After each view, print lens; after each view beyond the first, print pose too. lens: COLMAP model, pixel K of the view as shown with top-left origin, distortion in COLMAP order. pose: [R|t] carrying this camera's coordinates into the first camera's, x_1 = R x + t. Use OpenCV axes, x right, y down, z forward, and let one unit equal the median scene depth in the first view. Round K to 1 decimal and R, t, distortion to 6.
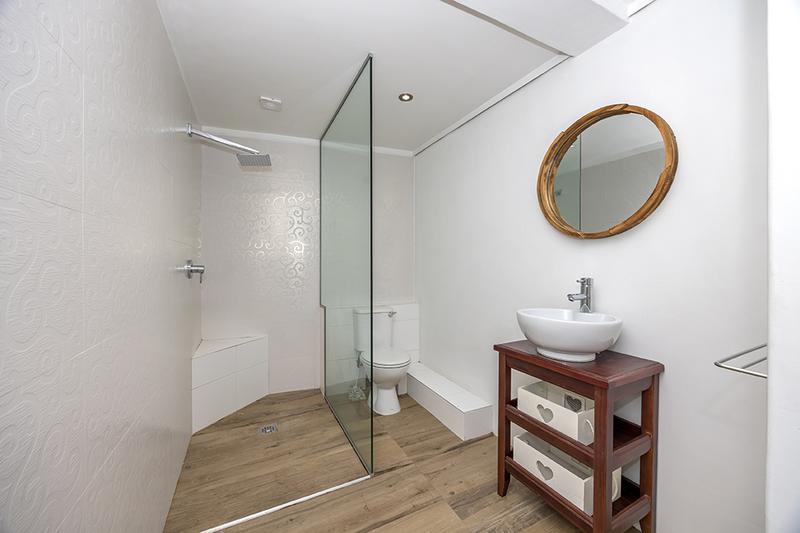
lens RADIAL K [[306.4, 0, 400.0], [0, 306.4, 266.5], [0, 0, 1]] dist [-0.001386, -0.000354]
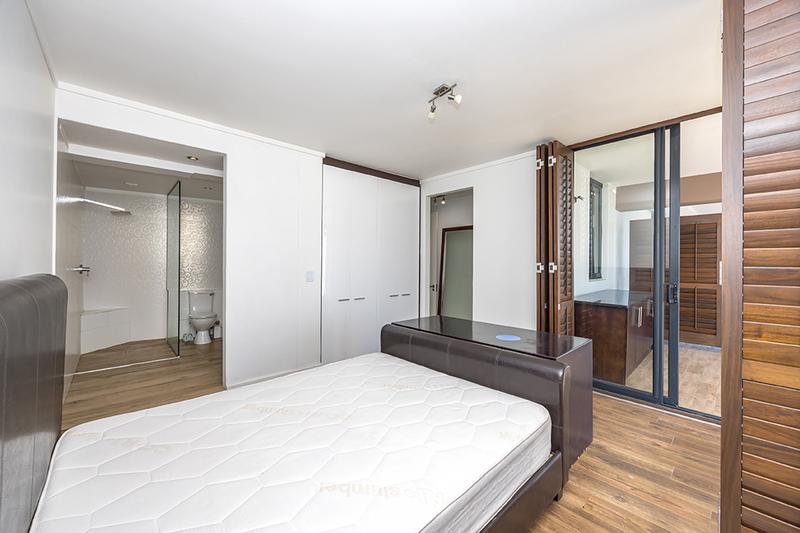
lens RADIAL K [[306.4, 0, 400.0], [0, 306.4, 266.5], [0, 0, 1]] dist [-0.001386, -0.000354]
pose [[0.959932, 0.001588, 0.280227, 0.608031], [0.000173, 0.999980, -0.006259, 0.000534], [-0.280232, 0.006057, 0.959913, -1.204015]]
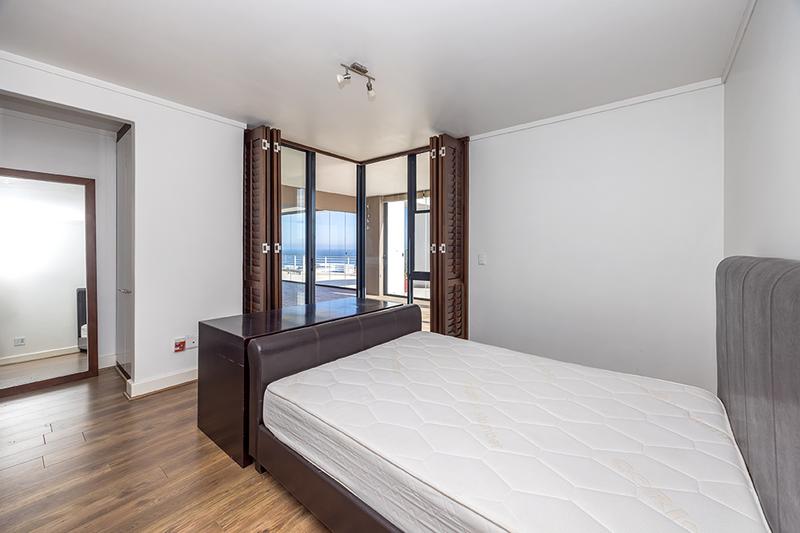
lens RADIAL K [[315.9, 0, 398.5], [0, 315.9, 246.3], [0, 0, 1]] dist [-0.000715, -0.000094]
pose [[-0.390048, 0.002823, 0.920790, -1.479701], [0.010532, 0.999944, 0.001396, -0.023427], [-0.920734, 0.010242, -0.390056, 3.126529]]
